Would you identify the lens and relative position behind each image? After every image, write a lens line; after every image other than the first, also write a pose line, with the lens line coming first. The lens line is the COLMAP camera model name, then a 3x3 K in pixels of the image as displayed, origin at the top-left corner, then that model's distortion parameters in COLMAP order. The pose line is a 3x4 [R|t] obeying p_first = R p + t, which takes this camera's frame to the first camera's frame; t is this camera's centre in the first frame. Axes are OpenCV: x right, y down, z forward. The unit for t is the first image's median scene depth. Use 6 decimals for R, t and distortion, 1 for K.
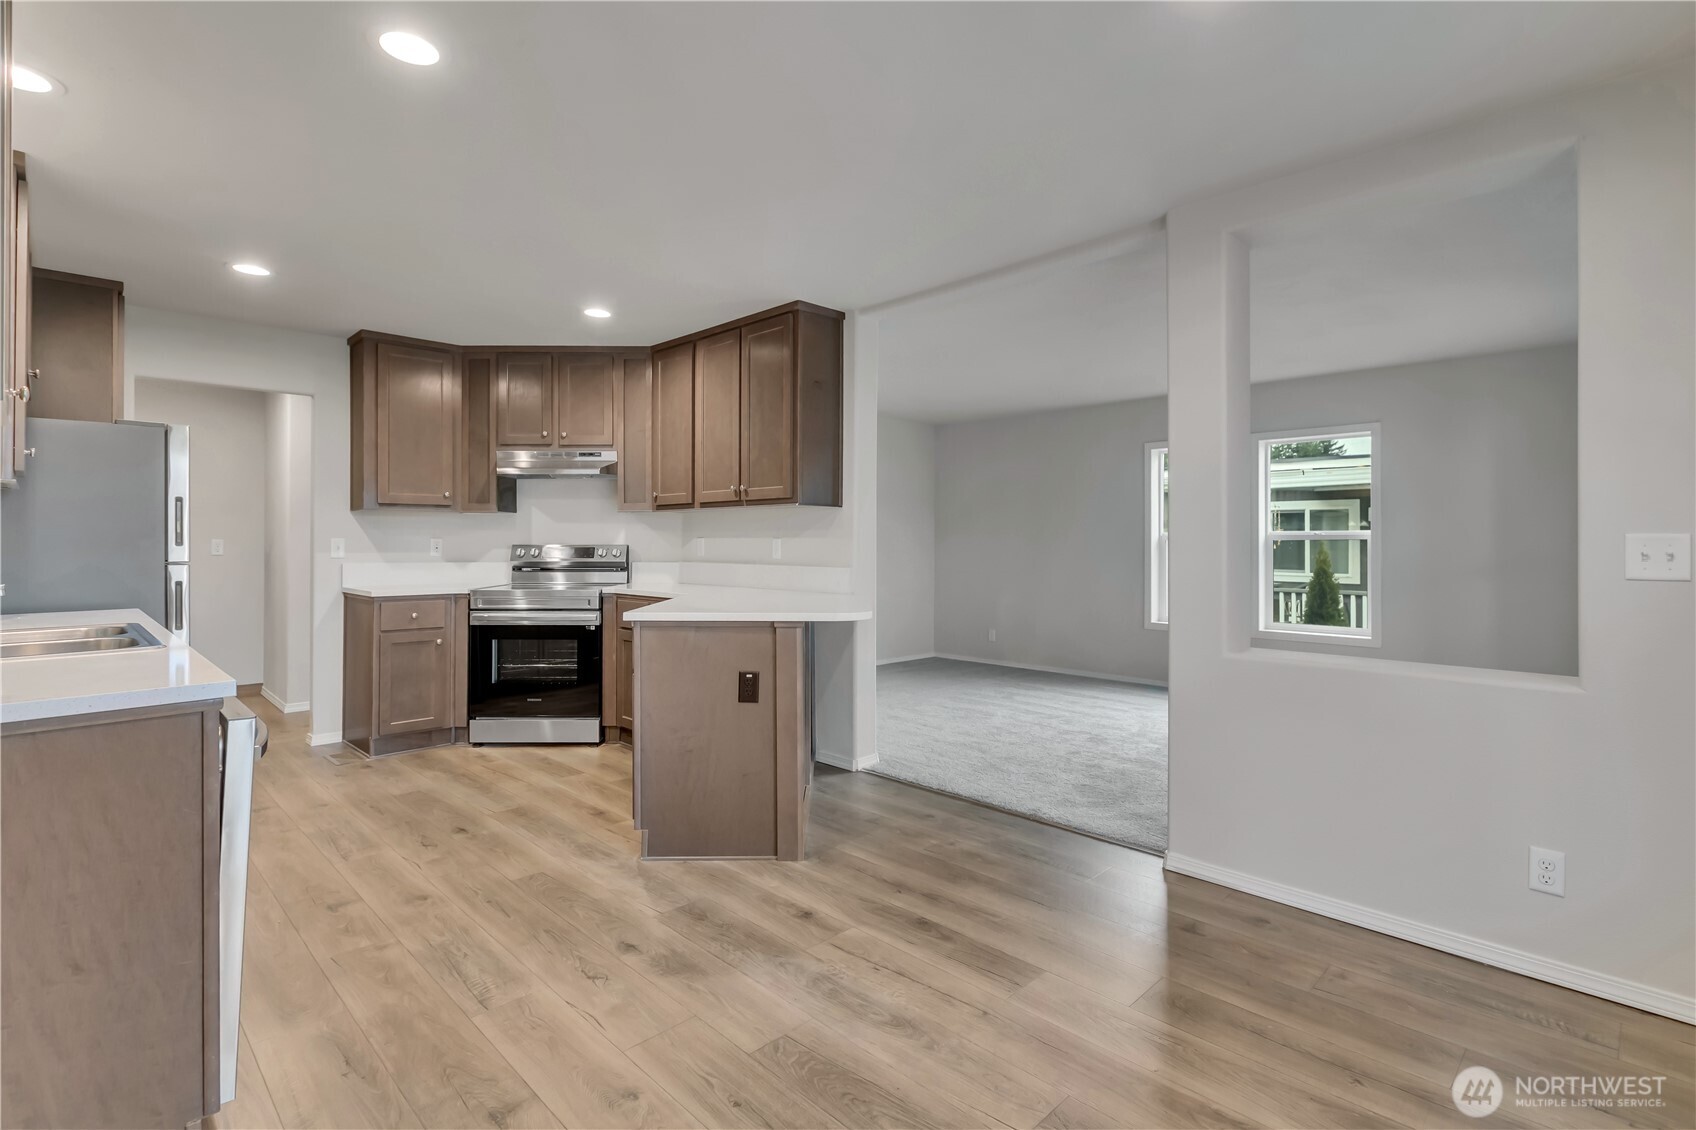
lens RADIAL K [[796.5, 0, 847.8], [0, 796.5, 537.3], [0, 0, 1]] dist [0.000354, -0.000107]
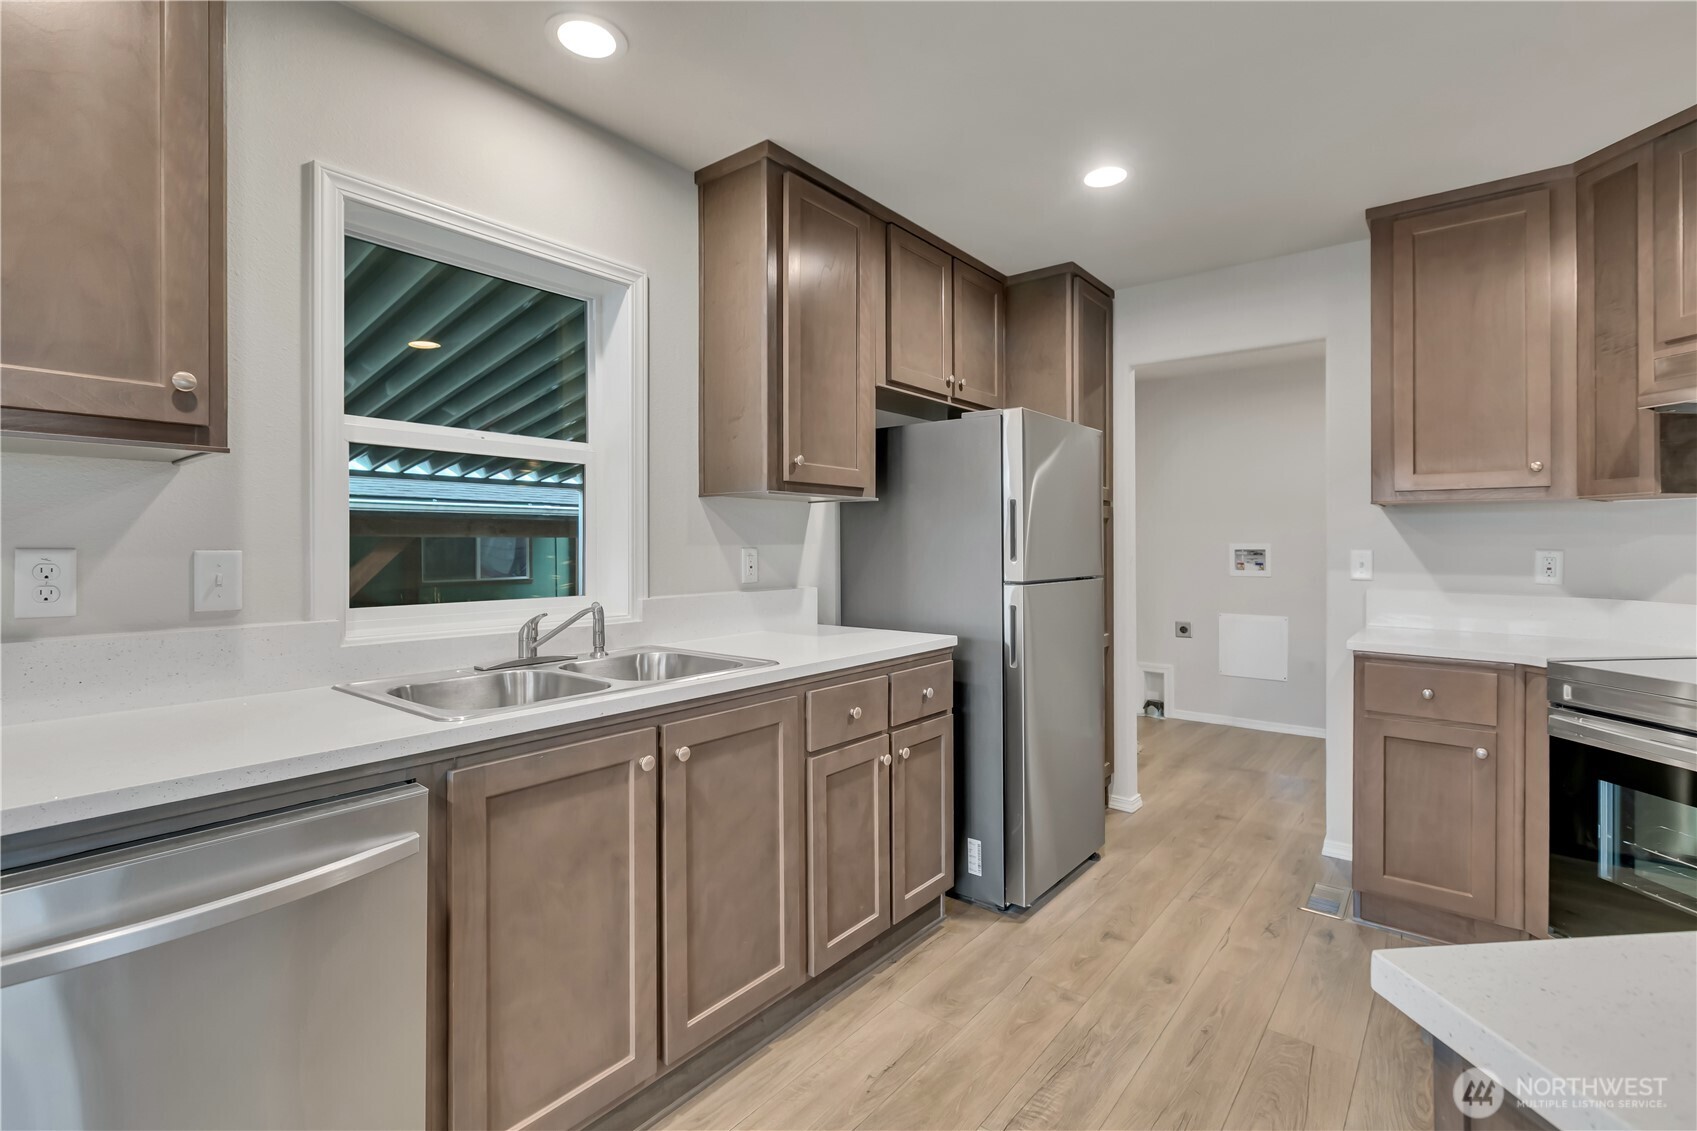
lens RADIAL K [[768.4, 0, 864.3], [0, 768.4, 534.8], [0, 0, 1]] dist [-0.000346, -0.000339]
pose [[0.110647, -0.008577, -0.993823, -0.060468], [0.001561, 0.999963, -0.008456, -0.006325], [0.993859, -0.000616, 0.110657, 0.533209]]
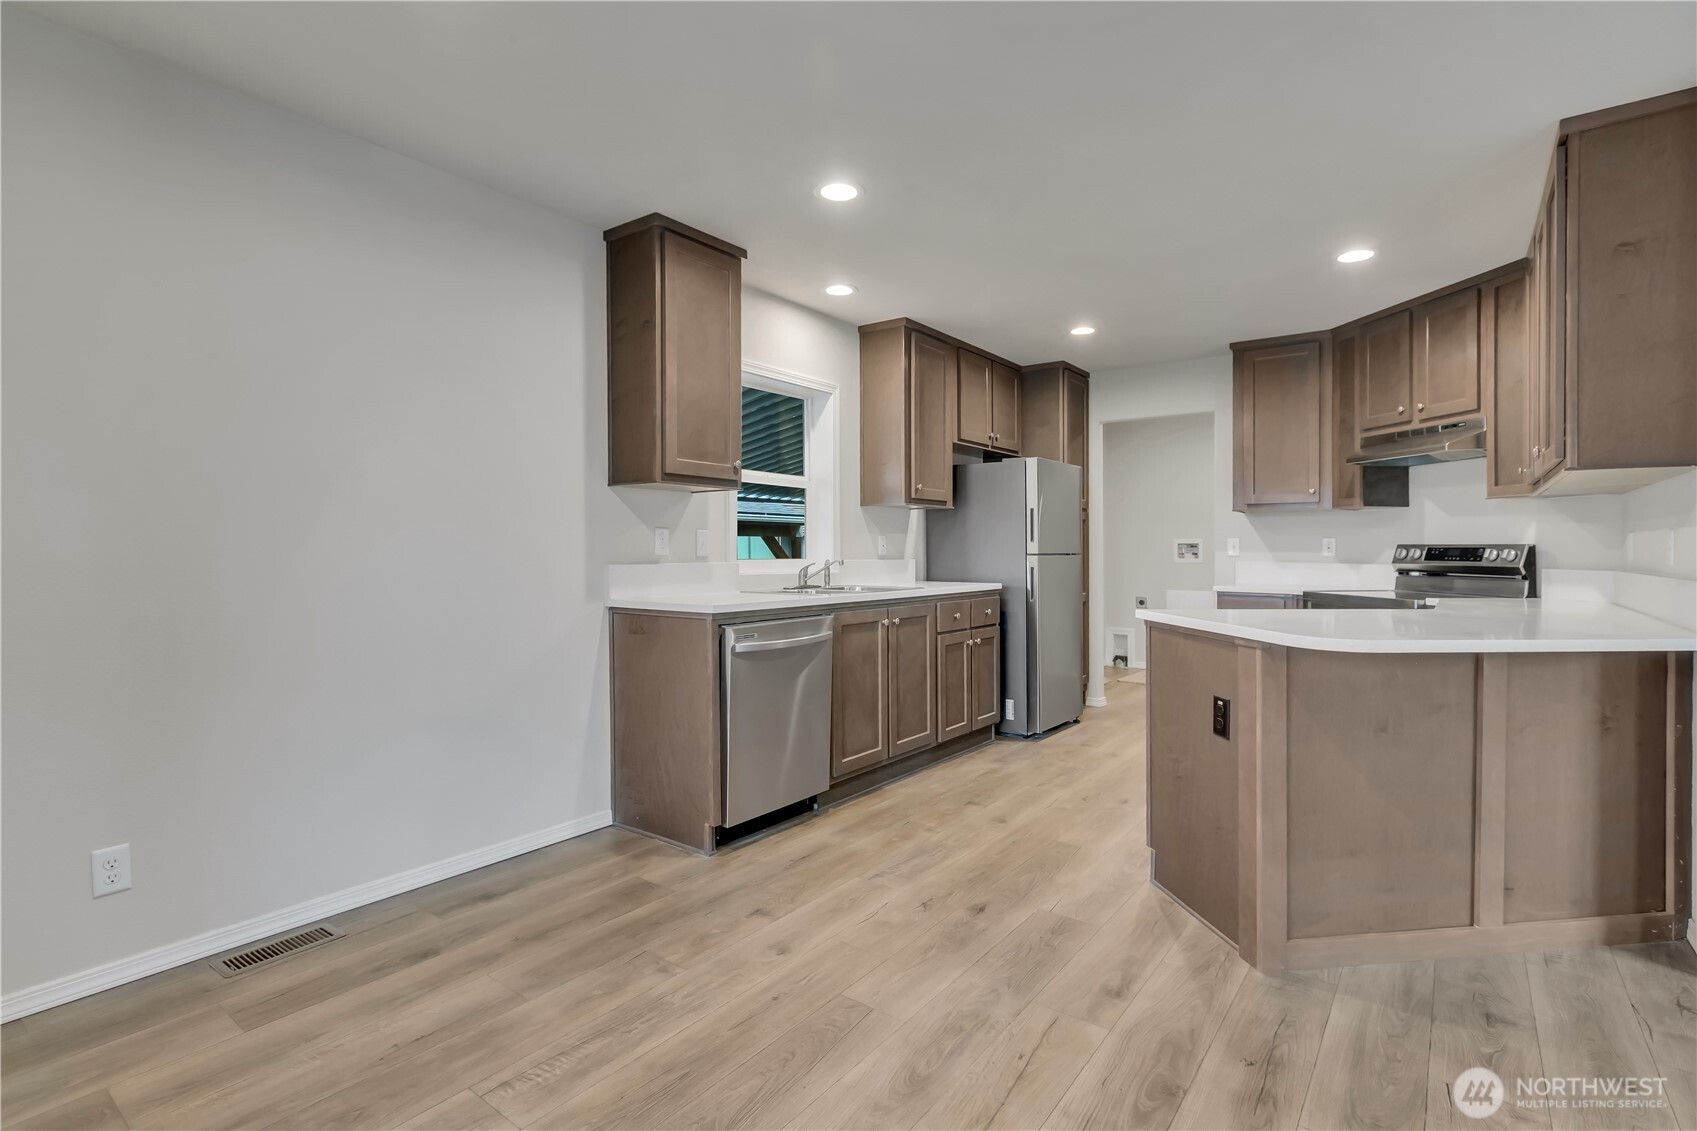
lens RADIAL K [[805.1, 0, 869.8], [0, 805.1, 541.3], [0, 0, 1]] dist [-0.000016, 0.000025]
pose [[0.149940, -0.007541, -0.988666, 0.385560], [0.000685, 0.999971, -0.007523, 0.013756], [0.988695, 0.000451, 0.149941, 0.343263]]
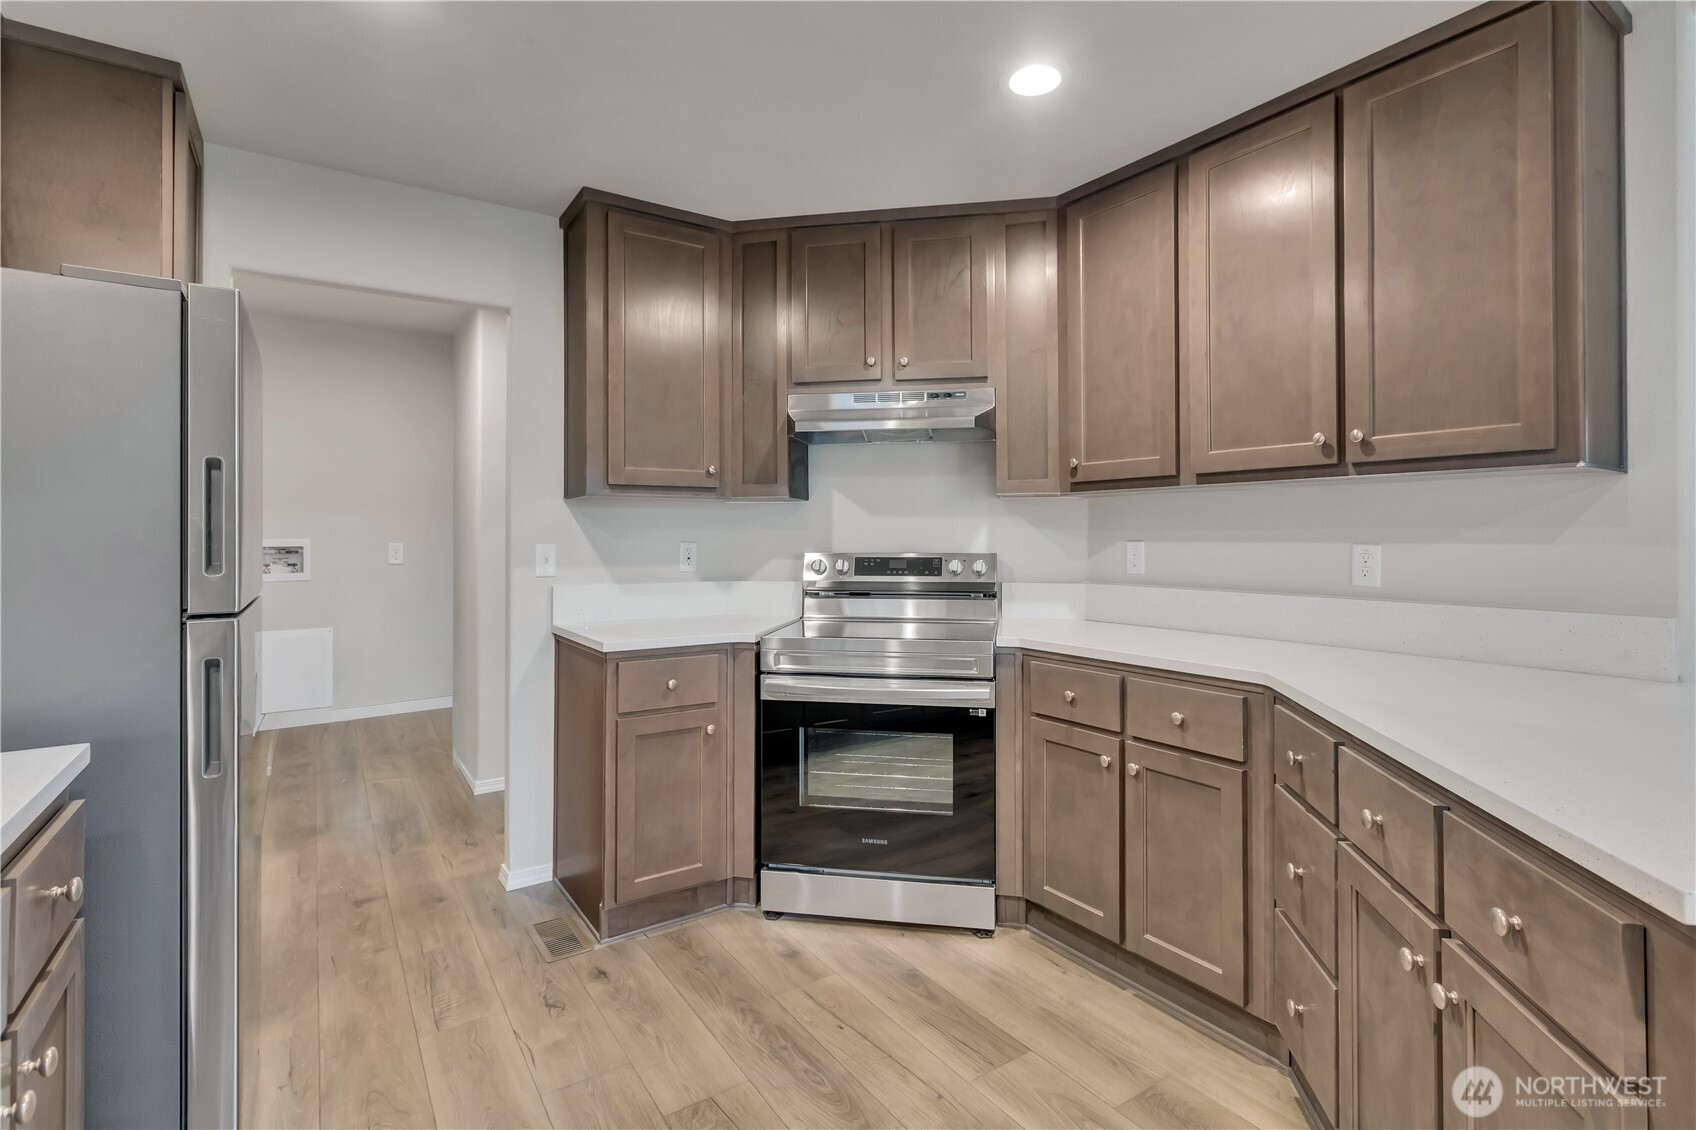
lens RADIAL K [[796.1, 0, 850.5], [0, 796.1, 523.5], [0, 0, 1]] dist [-0.000410, 0.000221]
pose [[0.981257, -0.006419, -0.192599, -0.298714], [0.004497, 0.999936, -0.010414, -0.007381], [0.192654, 0.009353, 0.981222, 0.454280]]
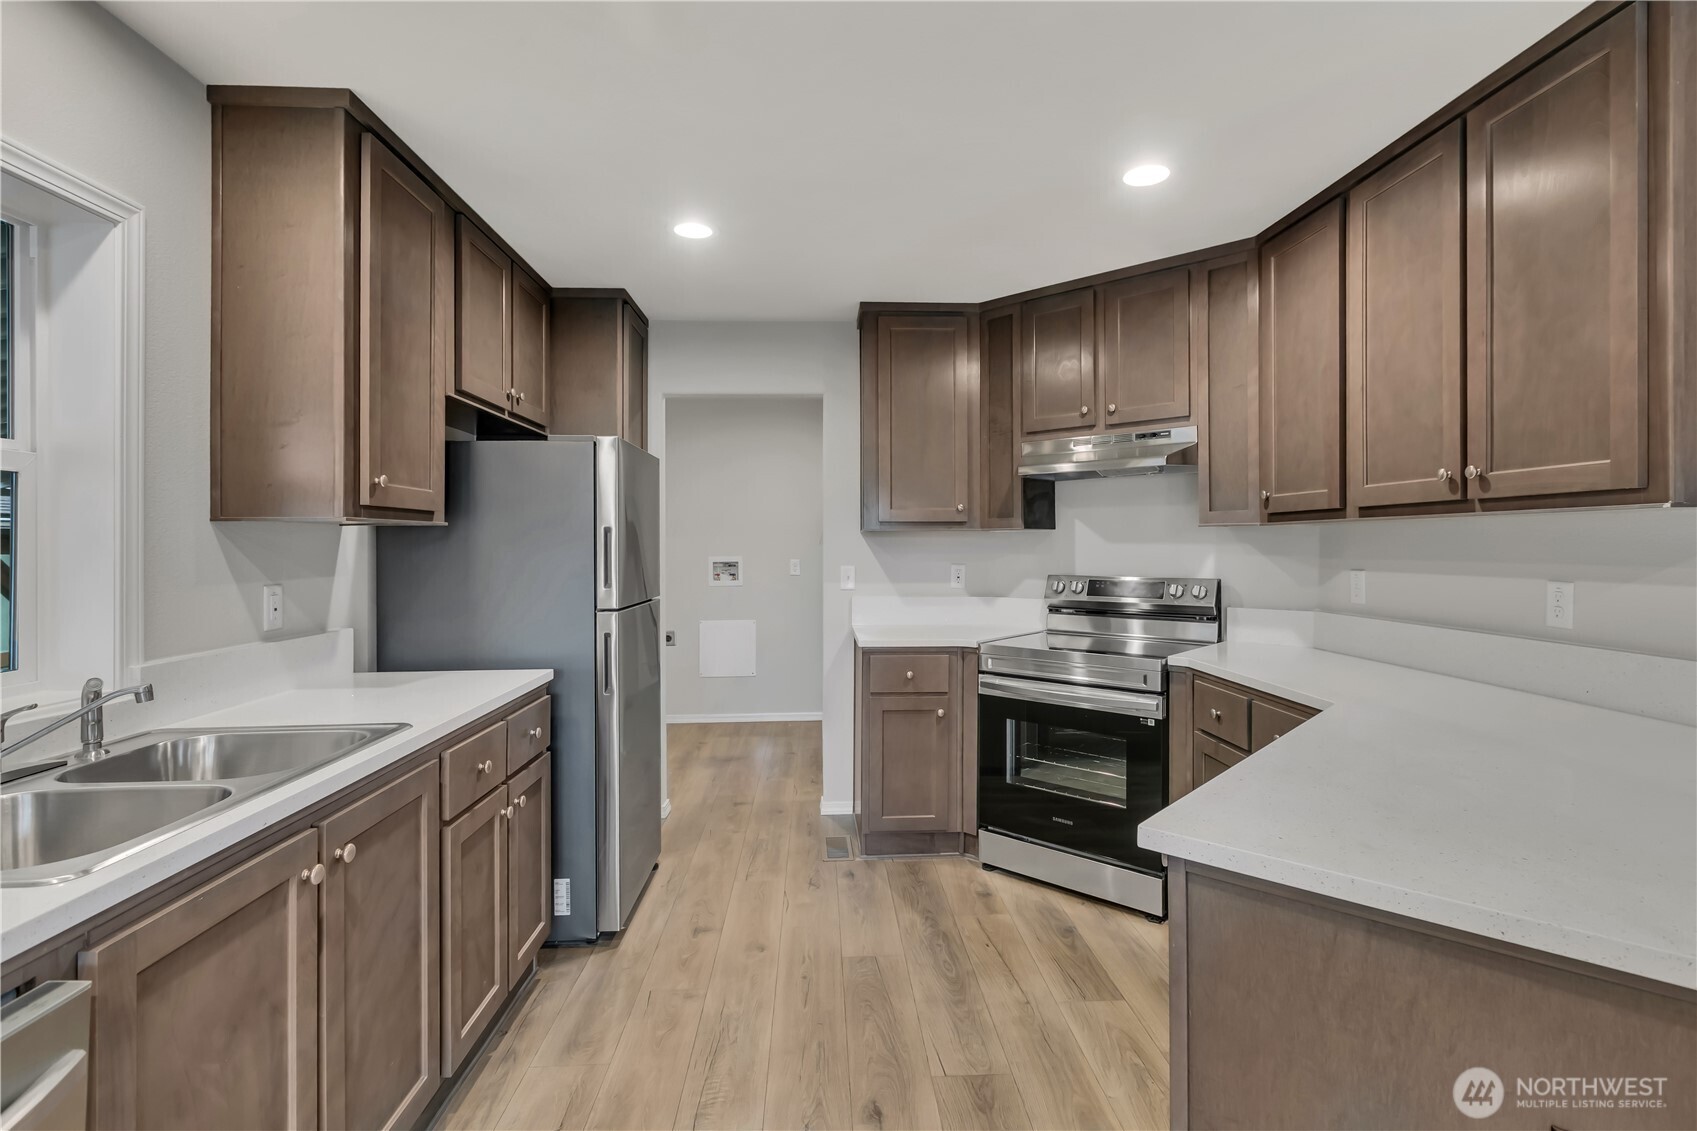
lens RADIAL K [[797.6, 0, 855.0], [0, 797.6, 534.7], [0, 0, 1]] dist [0.000318, 0.000142]
pose [[0.737291, -0.012625, -0.675457, -0.077447], [0.008099, 0.999919, -0.009849, -0.022991], [0.675527, 0.001791, 0.737333, 0.402109]]
